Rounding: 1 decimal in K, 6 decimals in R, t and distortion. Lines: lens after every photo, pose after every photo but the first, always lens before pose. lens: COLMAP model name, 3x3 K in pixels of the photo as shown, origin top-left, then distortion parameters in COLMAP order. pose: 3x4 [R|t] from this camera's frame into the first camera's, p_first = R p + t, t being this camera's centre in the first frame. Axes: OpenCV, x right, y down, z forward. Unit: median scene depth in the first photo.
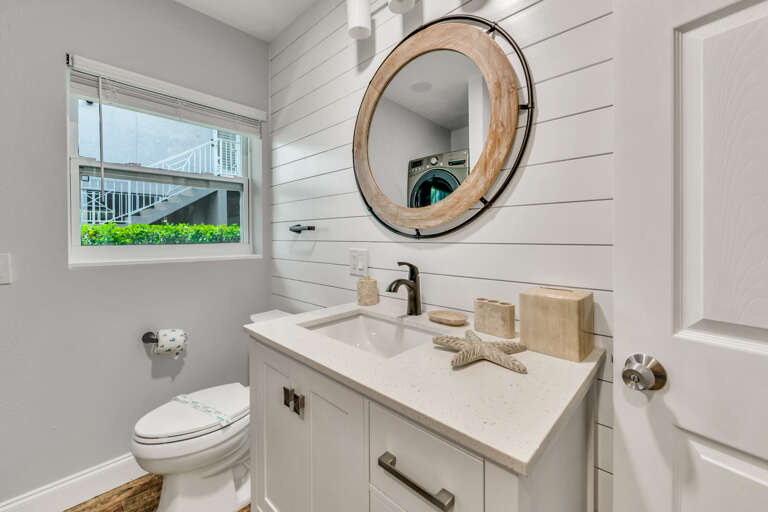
lens RADIAL K [[327.7, 0, 383.4], [0, 327.7, 236.4], [0, 0, 1]] dist [0.025073, 0.000044]
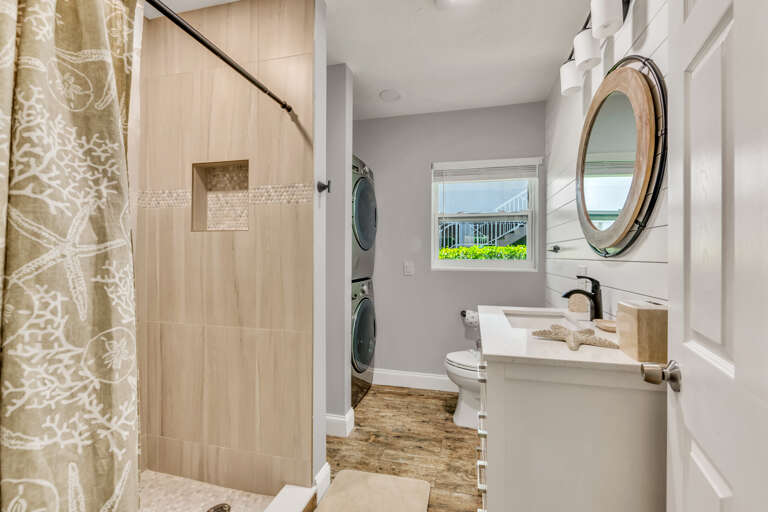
lens RADIAL K [[347.4, 0, 384.0], [0, 347.4, 256.0], [0, 0, 1]] dist [-0.000594, -0.000020]
pose [[0.477784, 0.007849, -0.878443, 0.767179], [-0.006330, 0.999965, 0.005492, 0.000661], [0.878455, 0.002936, 0.477816, -0.246014]]
